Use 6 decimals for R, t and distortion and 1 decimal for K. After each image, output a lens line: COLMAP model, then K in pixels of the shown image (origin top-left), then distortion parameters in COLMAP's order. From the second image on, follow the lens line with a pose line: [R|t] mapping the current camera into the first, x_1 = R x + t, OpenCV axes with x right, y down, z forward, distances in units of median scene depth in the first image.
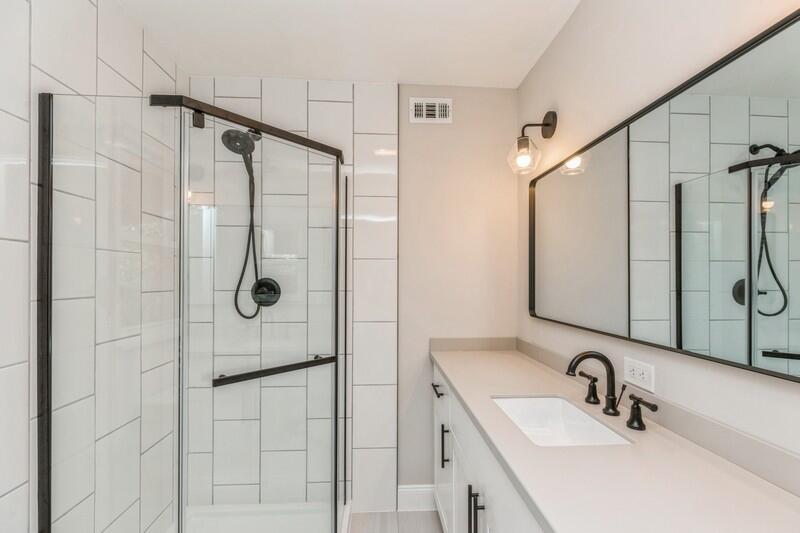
lens RADIAL K [[362.4, 0, 400.7], [0, 362.4, 270.8], [0, 0, 1]] dist [0.007905, -0.001625]
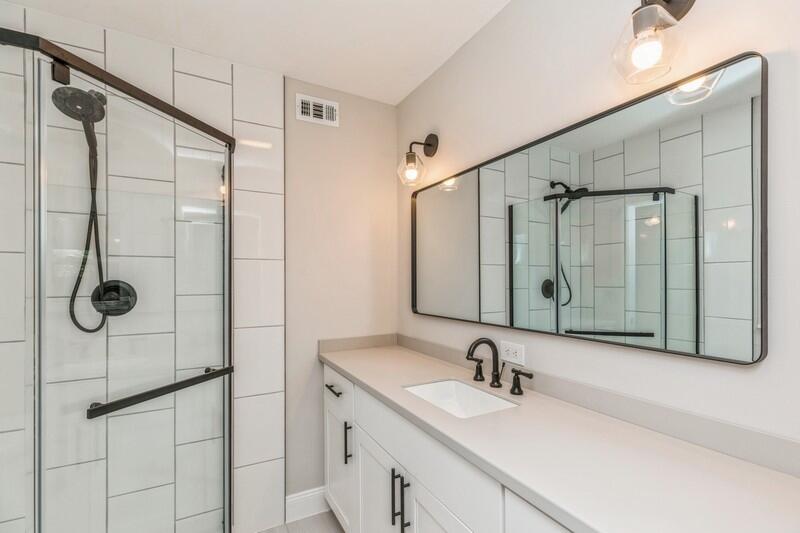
lens RADIAL K [[362.4, 0, 406.9], [0, 362.4, 272.8], [0, 0, 1]] dist [0.007905, -0.001625]
pose [[0.903591, 0.003587, 0.428381, -0.136314], [-0.004188, 0.999991, 0.000460, 0.000115], [-0.428375, -0.002210, 0.903598, -0.002003]]
